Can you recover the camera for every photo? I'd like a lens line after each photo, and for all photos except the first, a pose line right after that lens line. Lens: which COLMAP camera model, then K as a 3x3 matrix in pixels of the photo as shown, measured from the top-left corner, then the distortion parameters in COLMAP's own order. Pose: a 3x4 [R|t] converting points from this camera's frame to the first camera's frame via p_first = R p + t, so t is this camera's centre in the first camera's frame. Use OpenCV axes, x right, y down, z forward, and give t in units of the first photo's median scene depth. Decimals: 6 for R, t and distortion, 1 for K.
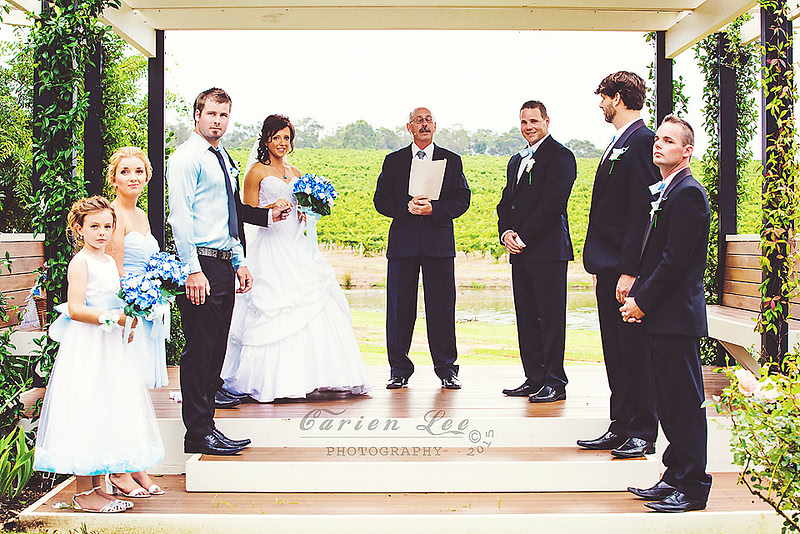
lens RADIAL K [[1641.7, 0, 401.3], [0, 1641.7, 265.7], [0, 0, 1]] dist [-0.027394, 0.000000]
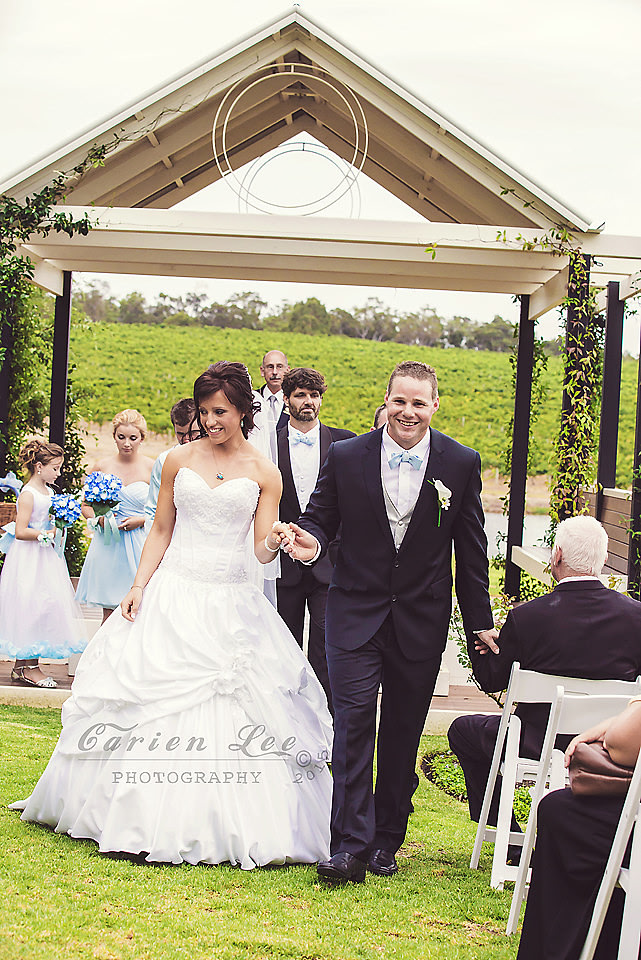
lens RADIAL K [[1970.0, 0, 320.1], [0, 1970.0, 481.4], [0, 0, 1]] dist [-0.027394, 0.000000]
pose [[0.998699, 0.048900, -0.014467, 0.067843], [-0.048868, 0.998802, 0.002581, -0.022557], [0.014576, -0.001871, 0.999892, -0.449950]]
